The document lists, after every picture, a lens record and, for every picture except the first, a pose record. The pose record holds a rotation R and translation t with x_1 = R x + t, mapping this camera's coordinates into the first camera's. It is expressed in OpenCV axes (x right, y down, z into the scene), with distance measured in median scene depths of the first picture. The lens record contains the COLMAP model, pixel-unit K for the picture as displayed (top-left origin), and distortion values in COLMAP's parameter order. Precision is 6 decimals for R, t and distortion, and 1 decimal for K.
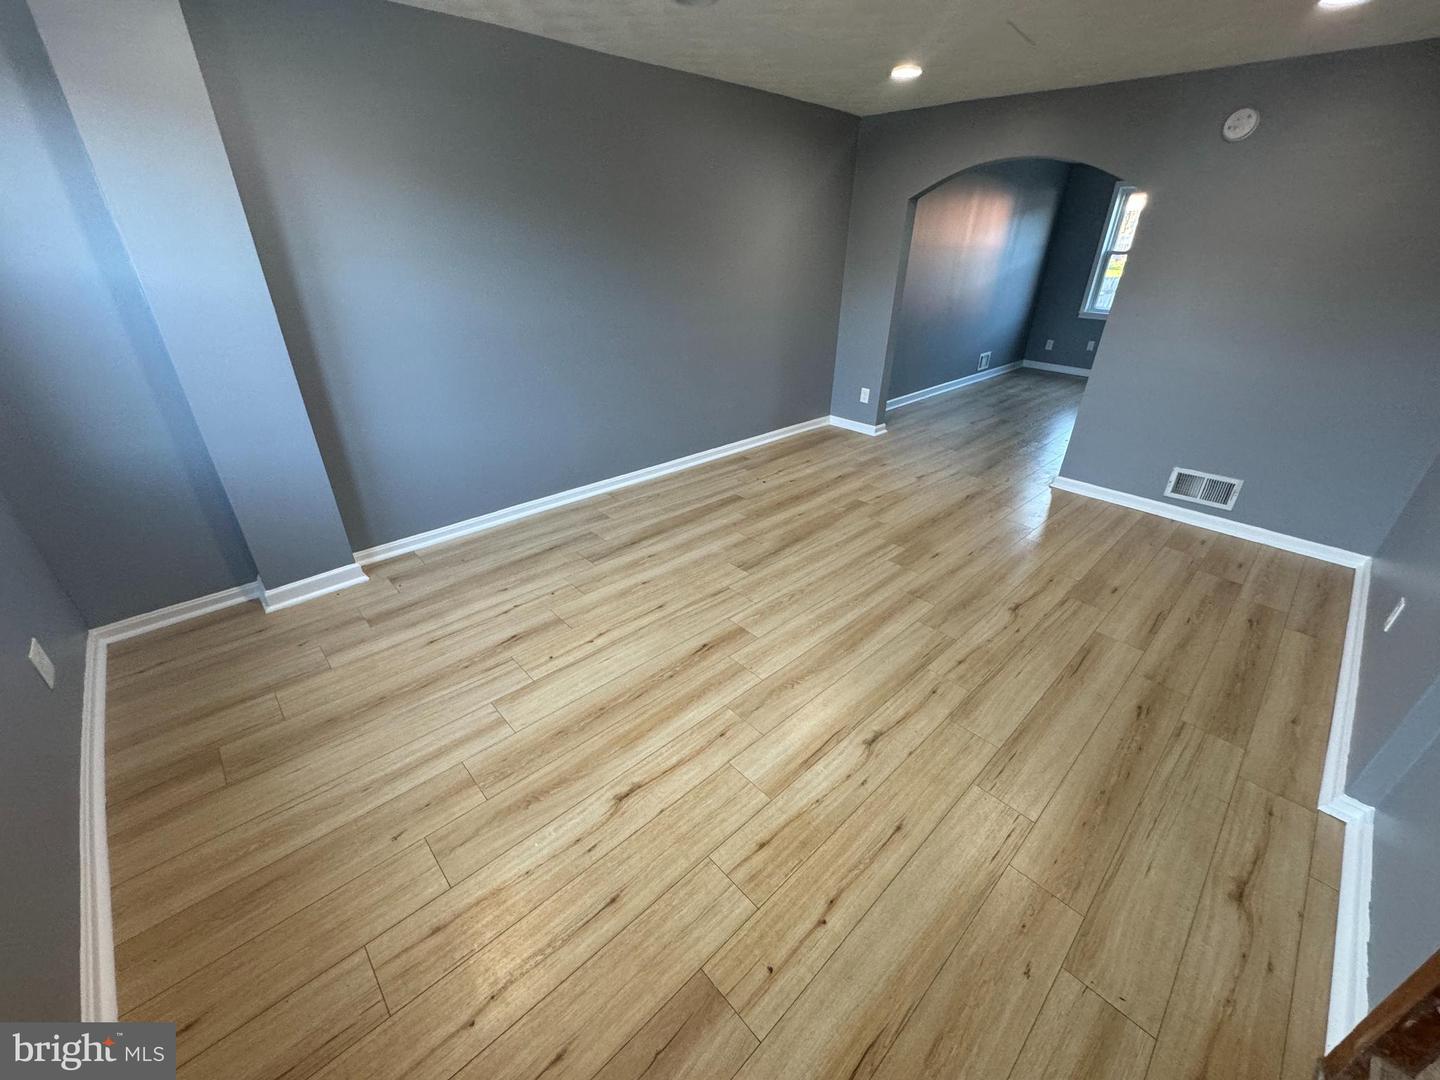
lens RADIAL K [[578.4, 0, 717.0], [0, 578.4, 539.4], [0, 0, 1]] dist [-0.002007, -0.000015]
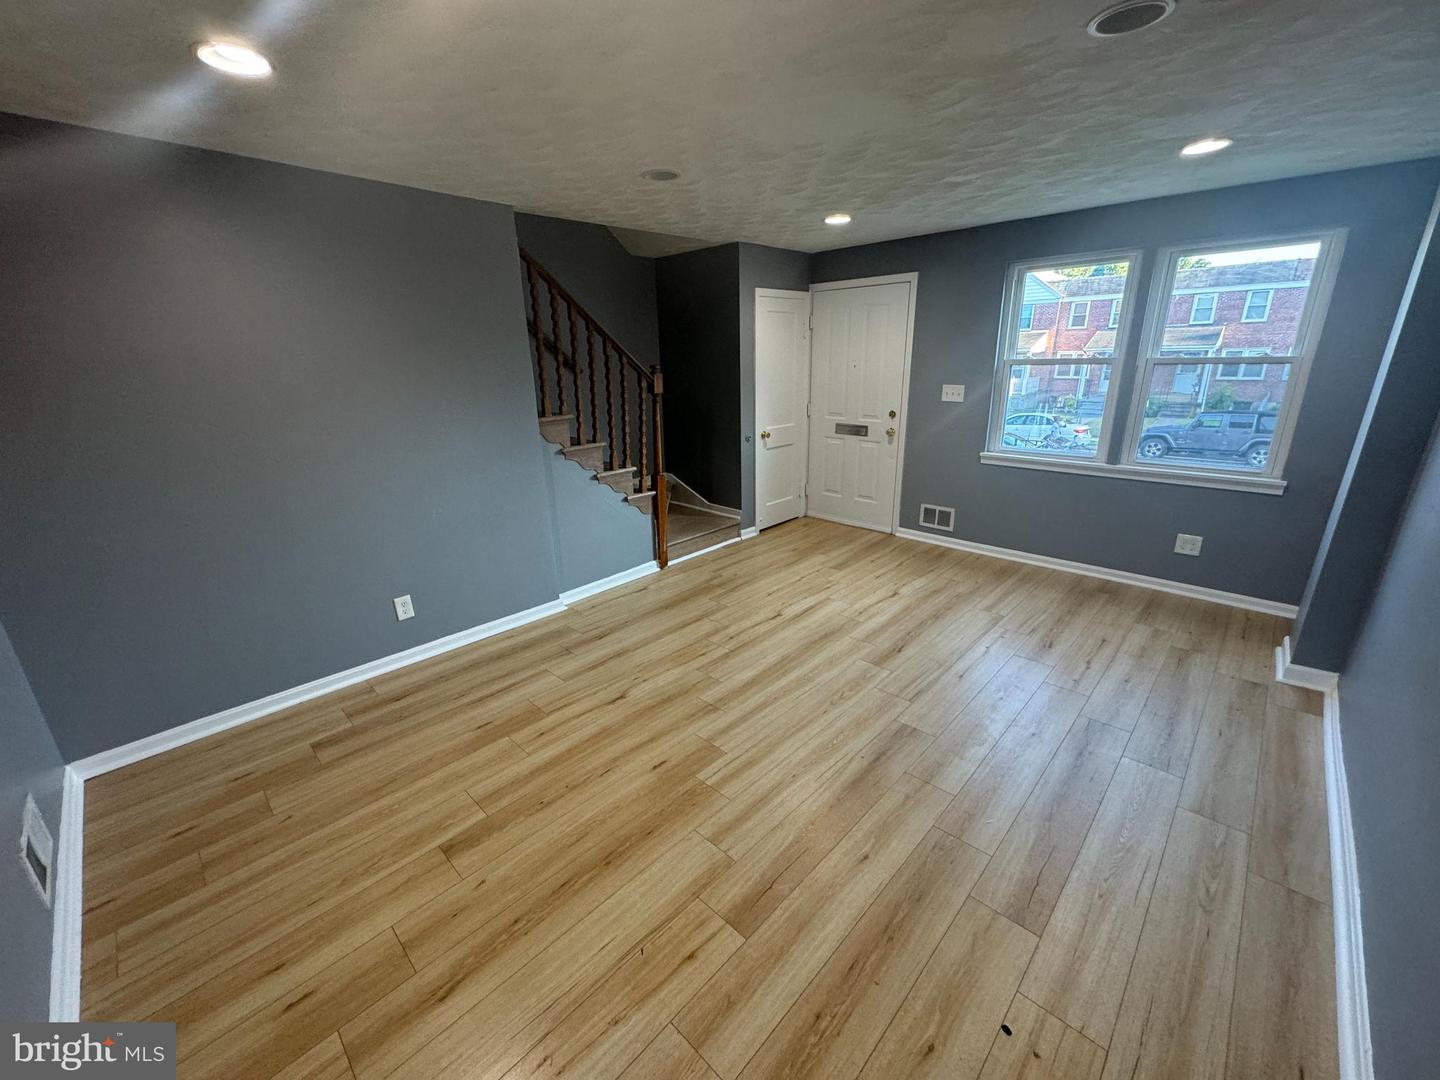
lens RADIAL K [[578.4, 0, 717.0], [0, 578.4, 539.4], [0, 0, 1]] dist [-0.002007, -0.000015]
pose [[-0.998928, 0.016967, -0.043067, 0.381600], [-0.018735, 0.702582, 0.711356, -0.787041], [0.042328, 0.711400, -0.701511, 1.504898]]
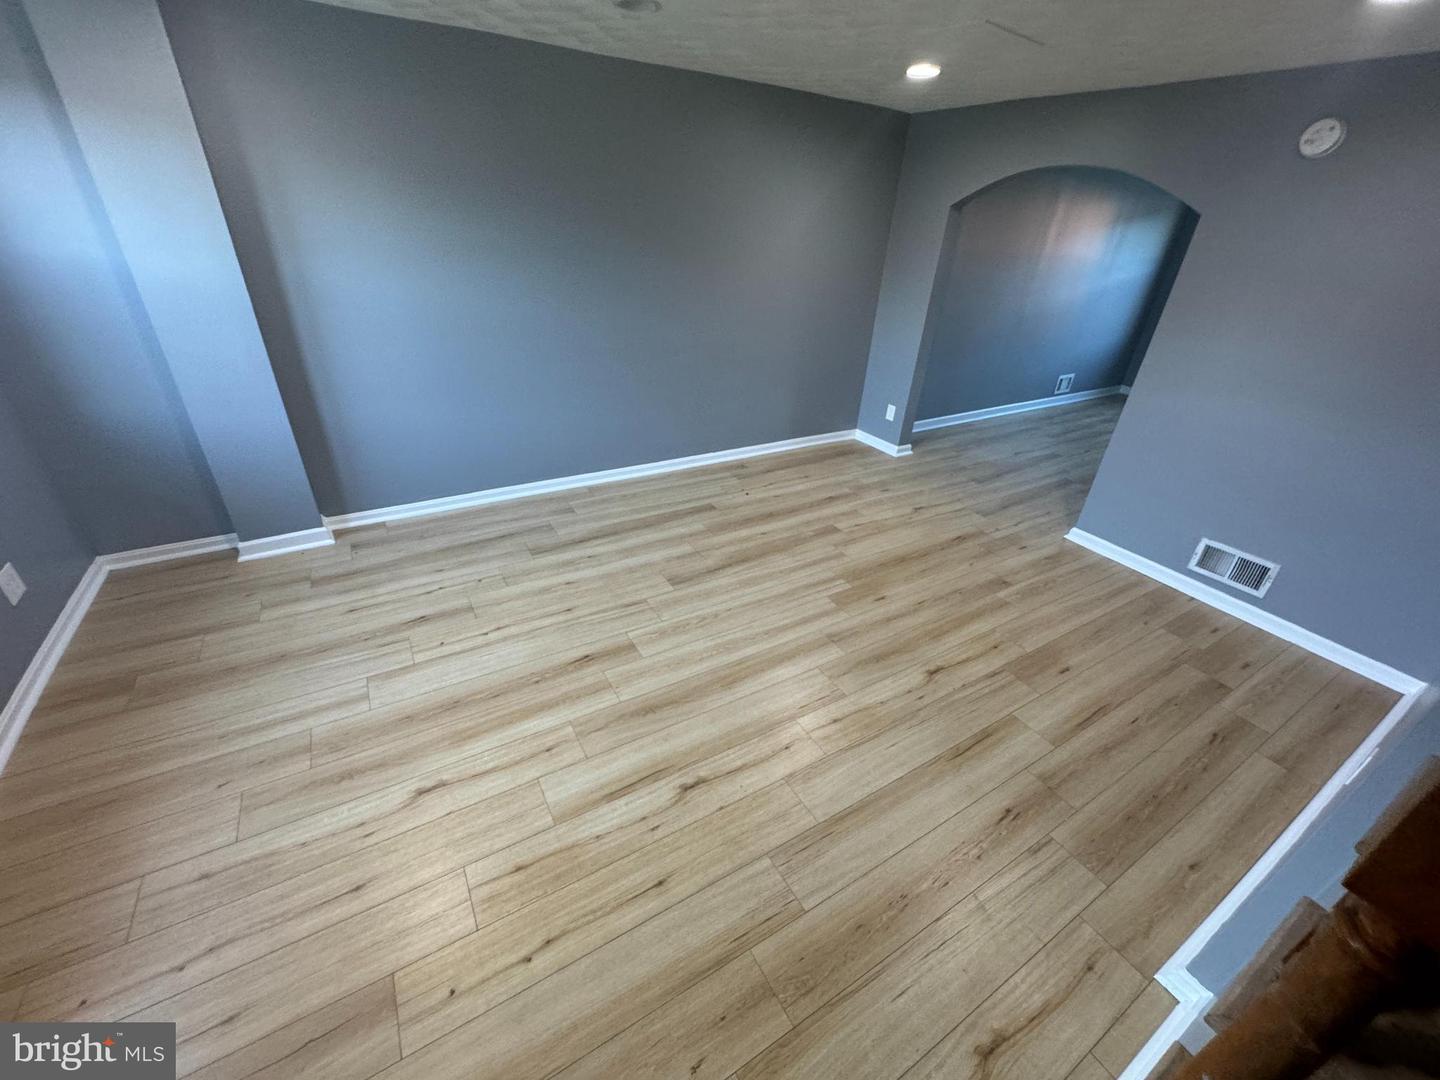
lens RADIAL K [[578.4, 0, 717.0], [0, 578.4, 539.4], [0, 0, 1]] dist [-0.002007, -0.000015]
pose [[0.975908, 0.136236, -0.170420, 0.305858], [-0.131801, 0.990581, 0.037126, -0.077010], [0.173873, -0.013770, 0.984672, 0.039144]]
